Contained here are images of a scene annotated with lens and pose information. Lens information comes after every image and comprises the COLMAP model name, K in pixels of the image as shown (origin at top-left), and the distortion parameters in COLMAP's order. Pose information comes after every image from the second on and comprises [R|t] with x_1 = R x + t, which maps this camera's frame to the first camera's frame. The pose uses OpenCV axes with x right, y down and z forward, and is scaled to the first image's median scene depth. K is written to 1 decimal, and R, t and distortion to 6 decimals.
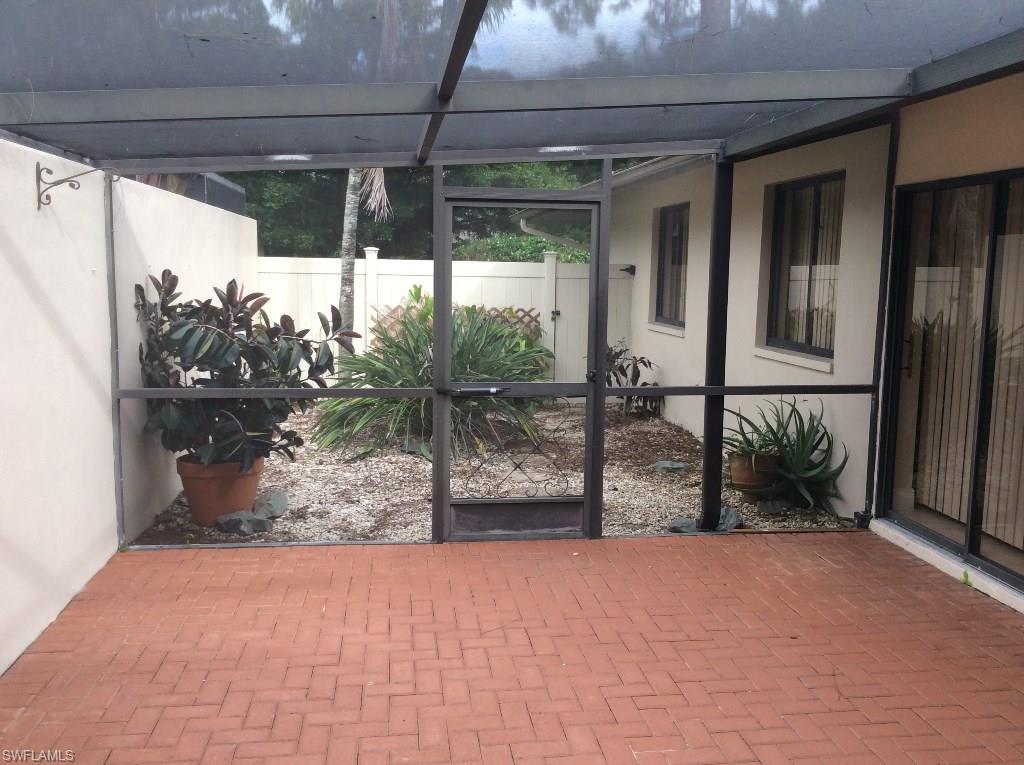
lens RADIAL K [[938.5, 0, 514.5], [0, 938.5, 378.9], [0, 0, 1]] dist [0.047727, 0.000000]
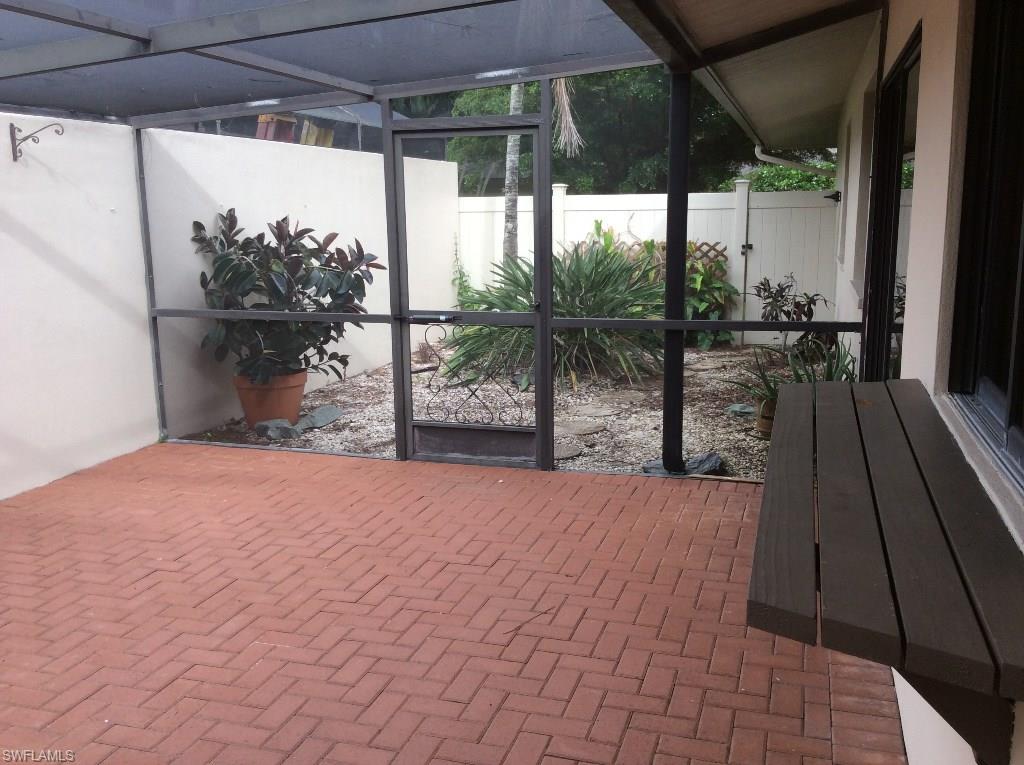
lens RADIAL K [[938.5, 0, 511.9], [0, 938.5, 384.0], [0, 0, 1]] dist [0.047727, 0.000000]
pose [[0.902475, 0.051606, -0.427639, 0.479019], [-0.022986, 0.997152, 0.071823, 0.008316], [0.430128, -0.054989, 0.901092, 0.093913]]
